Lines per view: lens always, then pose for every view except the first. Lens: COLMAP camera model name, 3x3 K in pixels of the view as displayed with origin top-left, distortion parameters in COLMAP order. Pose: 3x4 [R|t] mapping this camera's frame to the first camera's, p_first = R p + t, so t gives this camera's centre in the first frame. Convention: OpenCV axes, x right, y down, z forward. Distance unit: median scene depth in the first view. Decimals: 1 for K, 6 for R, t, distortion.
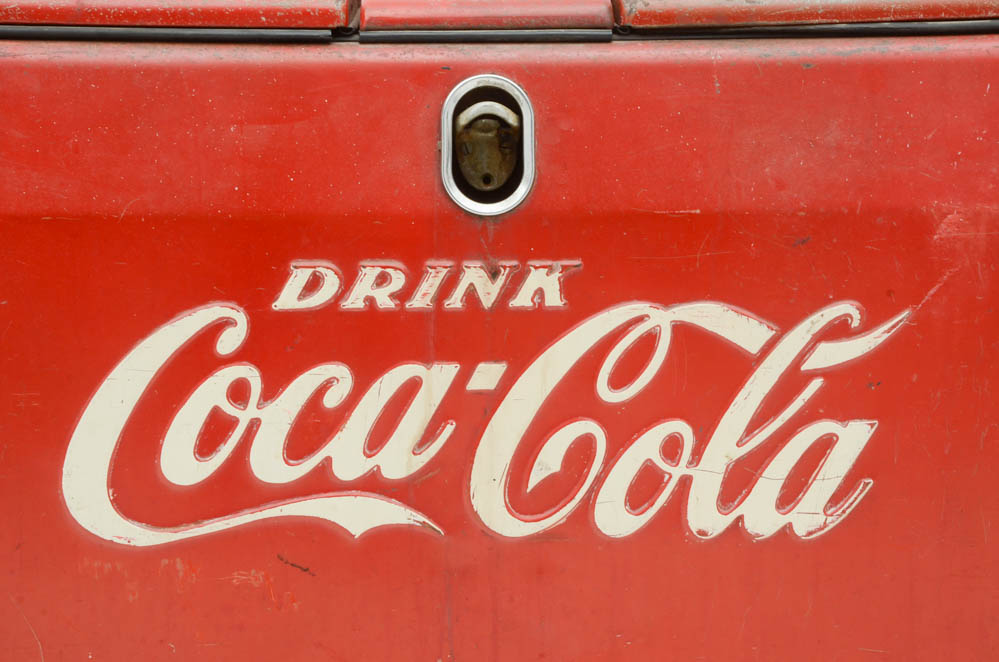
lens RADIAL K [[1975.6, 0, 493.5], [0, 1975.6, 327.0], [0, 0, 1]] dist [0.299516, 0.000000]
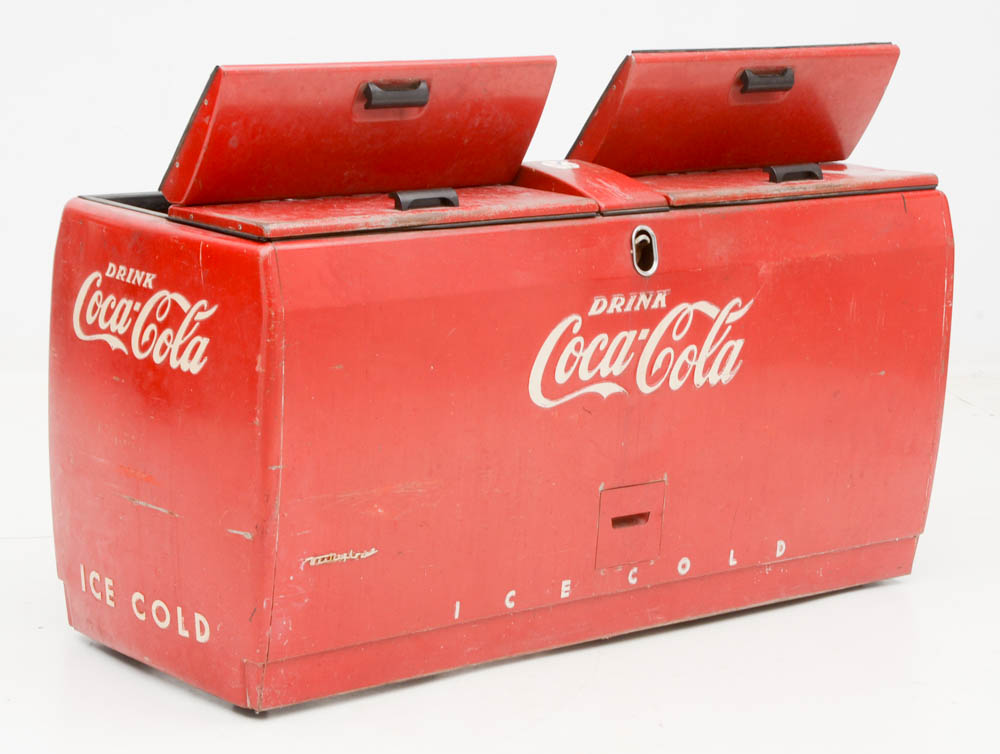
lens RADIAL K [[2734.1, 0, 503.4], [0, 2734.1, 378.3], [0, 0, 1]] dist [0.235428, 0.000000]
pose [[0.781480, -0.088451, 0.617629, -2.513032], [0.090295, 0.995512, 0.028319, -0.039317], [-0.617362, 0.033638, 0.785959, -1.869245]]
